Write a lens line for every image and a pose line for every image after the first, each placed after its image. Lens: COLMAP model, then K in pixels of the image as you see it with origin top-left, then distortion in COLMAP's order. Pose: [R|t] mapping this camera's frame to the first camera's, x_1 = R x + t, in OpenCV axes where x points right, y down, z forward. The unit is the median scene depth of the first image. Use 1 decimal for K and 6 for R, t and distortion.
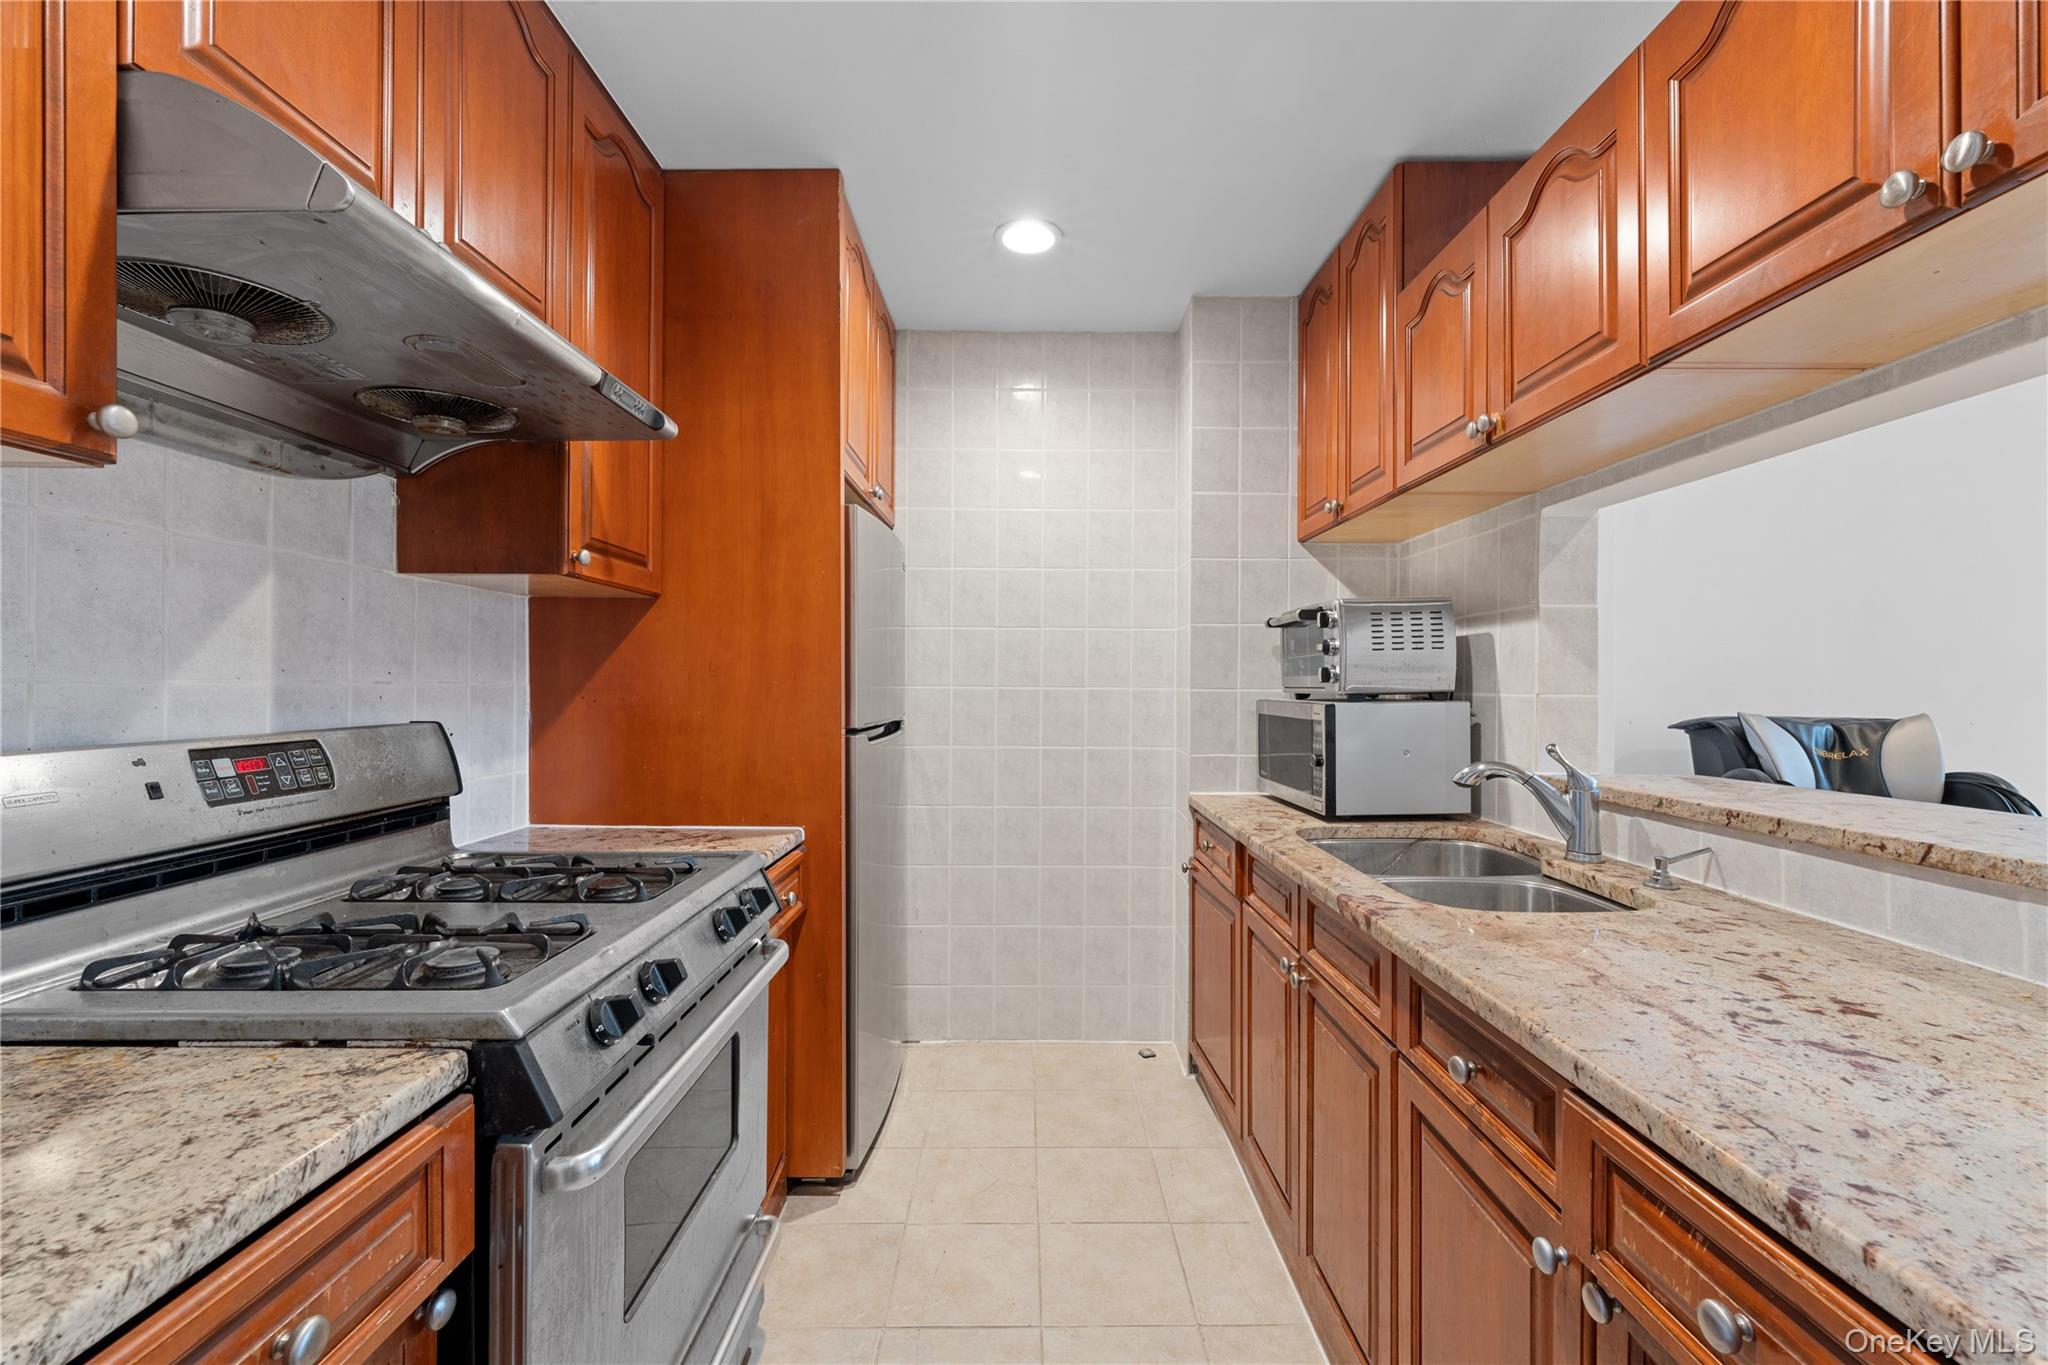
lens RADIAL K [[835.6, 0, 1035.3], [0, 835.6, 682.4], [0, 0, 1]] dist [0.002127, -0.000860]
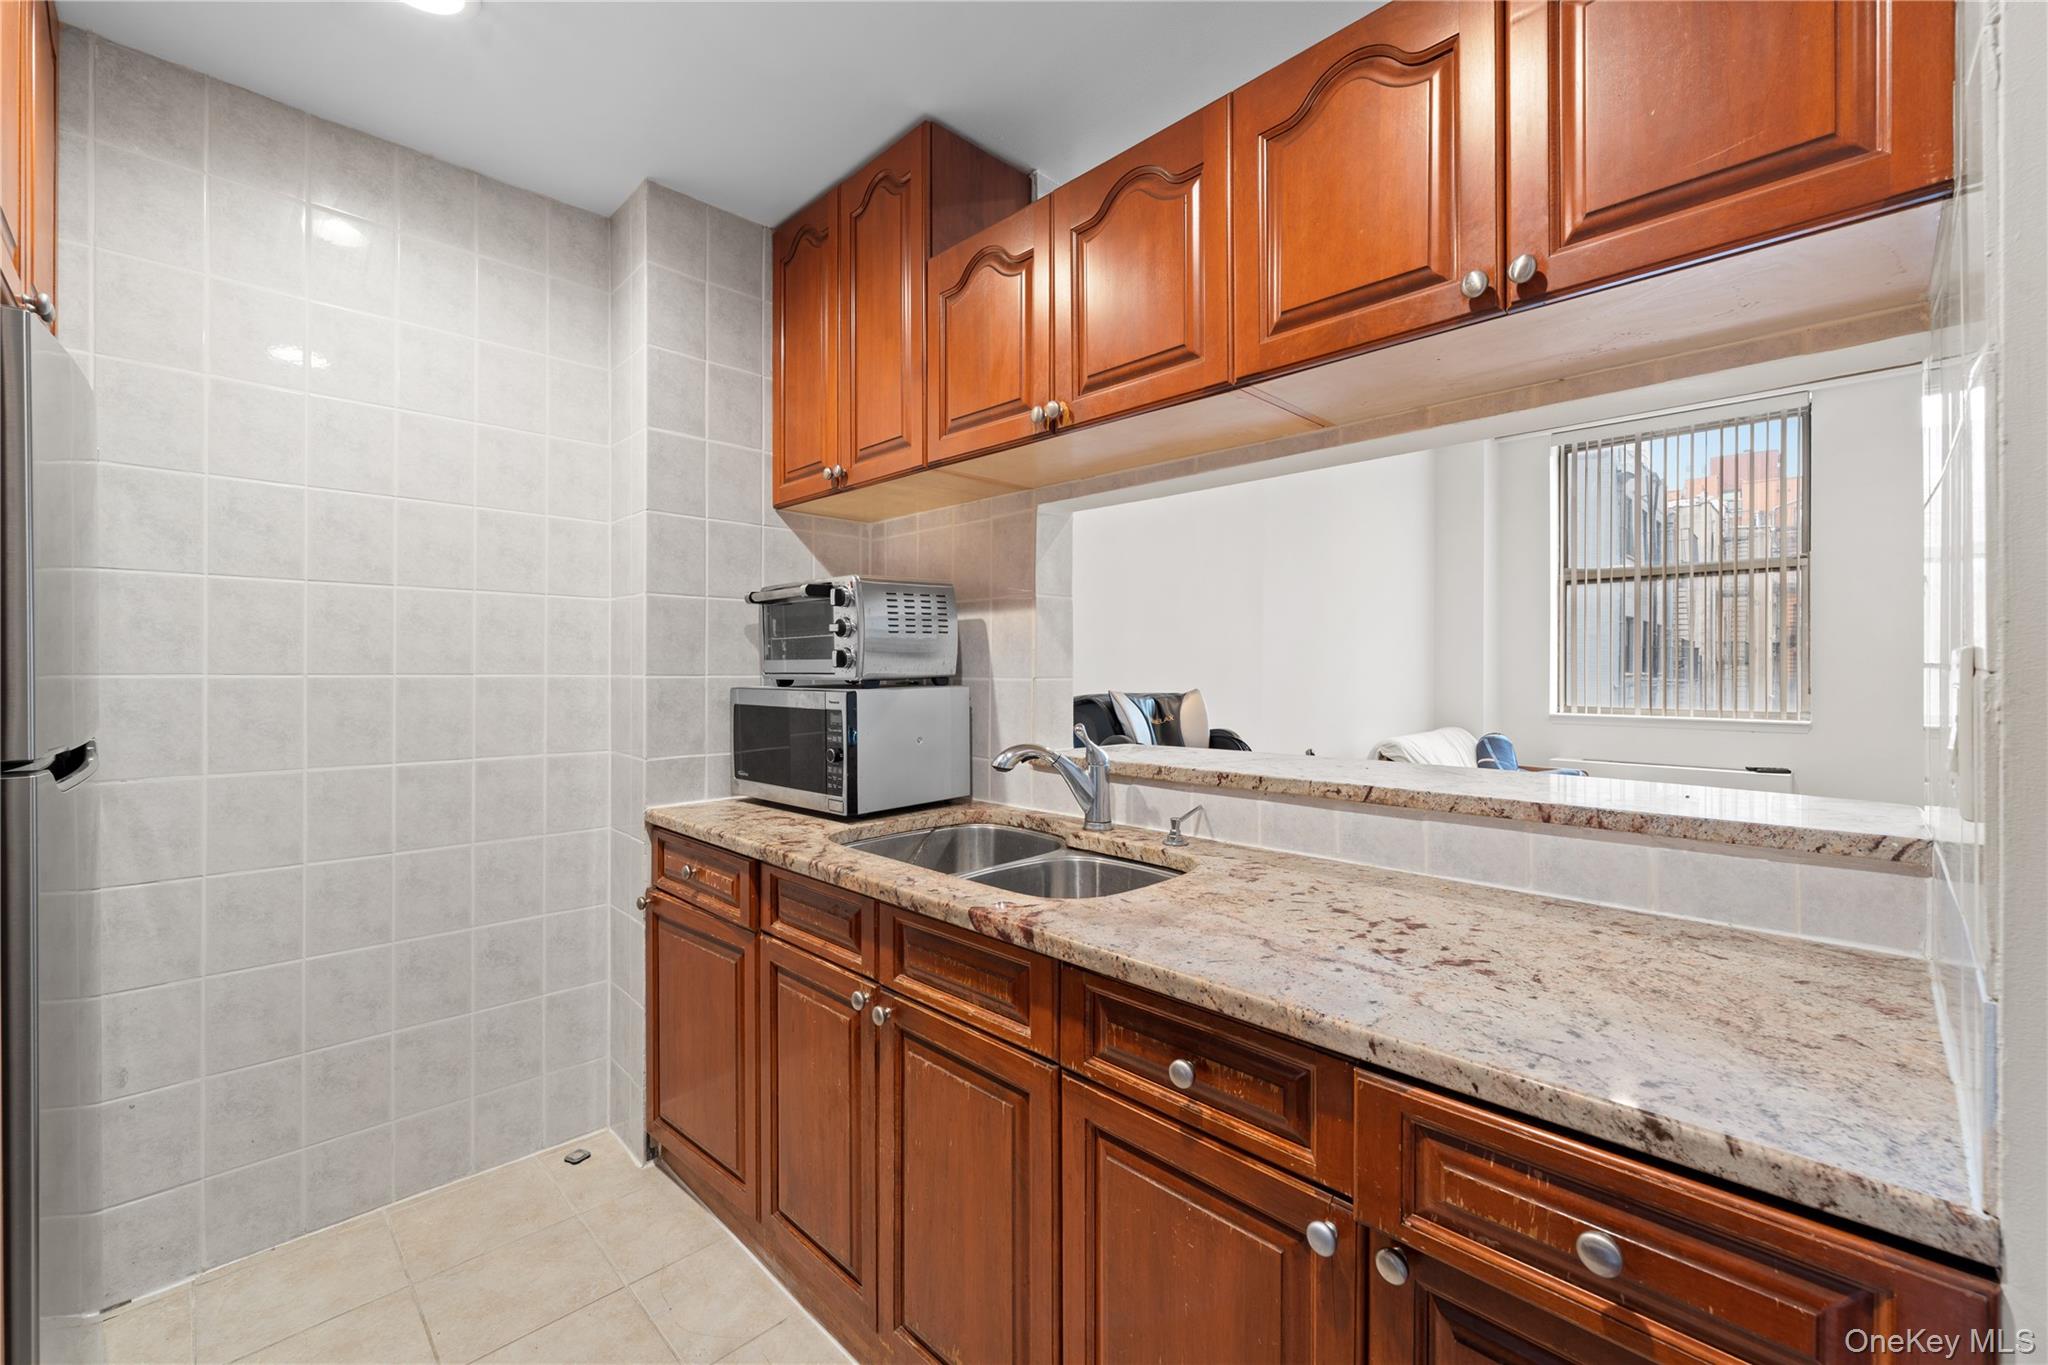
lens RADIAL K [[835.6, 0, 1020.1], [0, 835.6, 669.9], [0, 0, 1]] dist [0.002127, -0.000860]
pose [[0.707416, -0.003916, 0.706787, -0.156870], [0.001206, 0.999990, 0.004333, -0.000789], [-0.706797, -0.002213, 0.707413, 0.242415]]
